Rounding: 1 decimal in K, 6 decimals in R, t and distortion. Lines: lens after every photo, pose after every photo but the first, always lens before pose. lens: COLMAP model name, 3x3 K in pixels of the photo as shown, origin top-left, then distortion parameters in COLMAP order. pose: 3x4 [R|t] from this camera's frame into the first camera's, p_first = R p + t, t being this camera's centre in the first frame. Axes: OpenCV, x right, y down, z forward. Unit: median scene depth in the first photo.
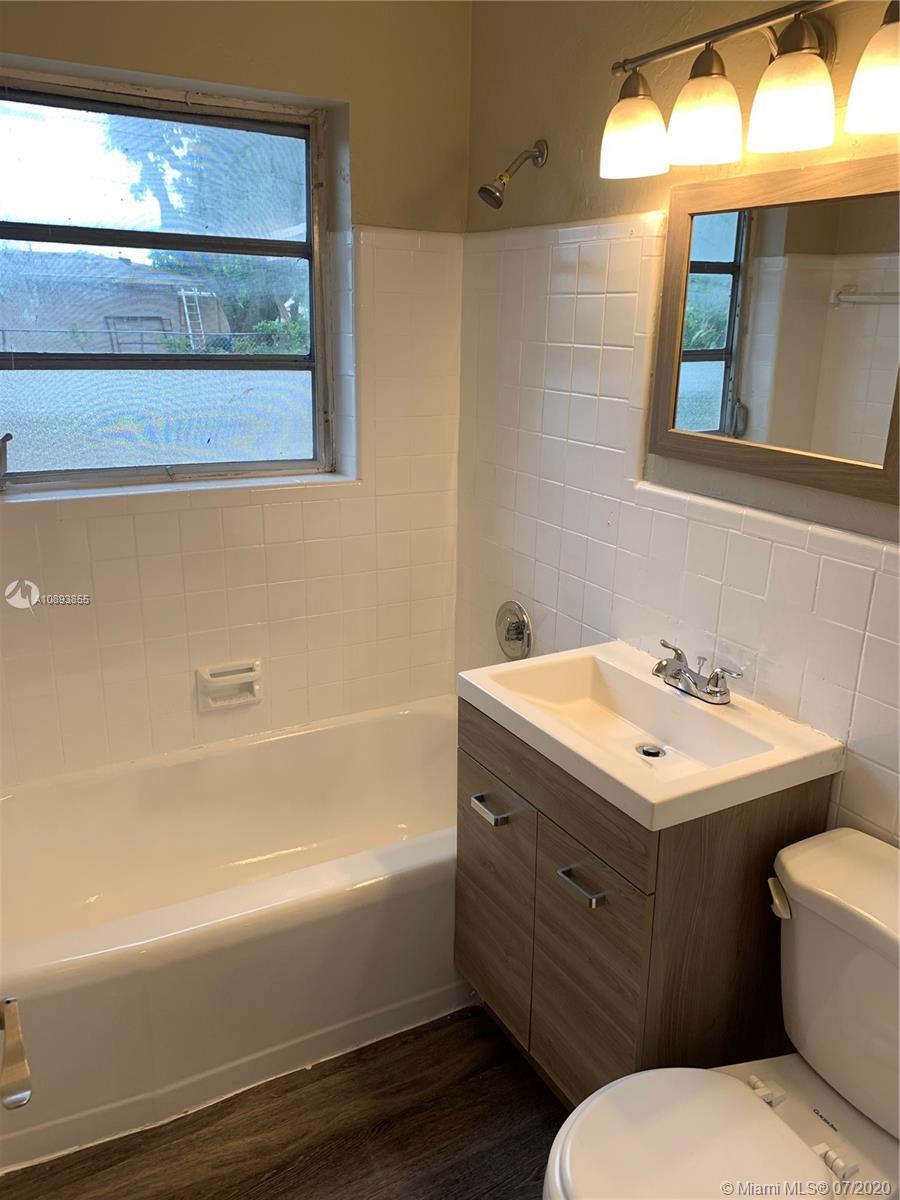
lens RADIAL K [[919.6, 0, 464.8], [0, 919.6, 590.6], [0, 0, 1]] dist [0.038258, -0.043225]
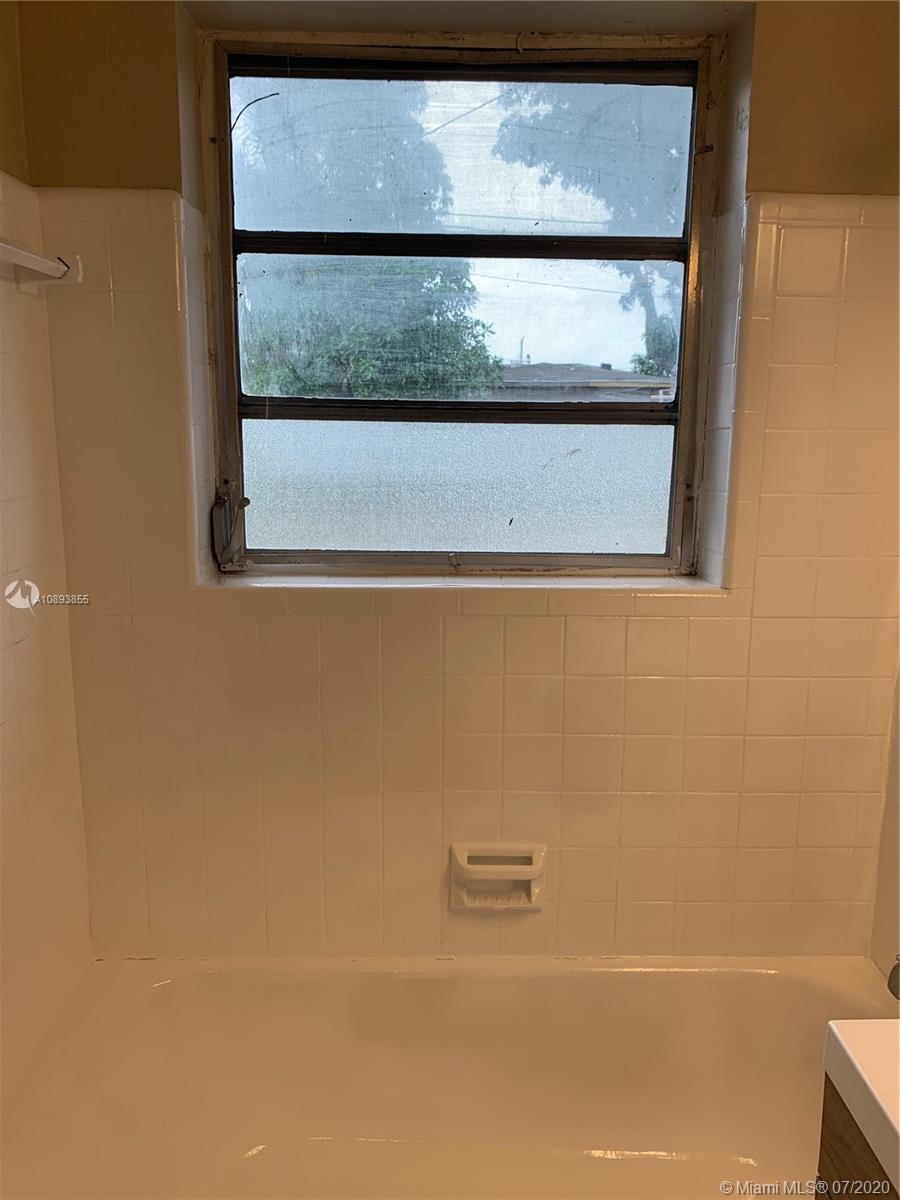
lens RADIAL K [[919.6, 0, 459.9], [0, 919.6, 592.8], [0, 0, 1]] dist [0.038258, -0.043225]
pose [[0.875899, 0.073946, -0.476794, 0.029071], [-0.124292, 0.989416, -0.074882, -0.051031], [0.466210, 0.124851, 0.875820, 0.380065]]
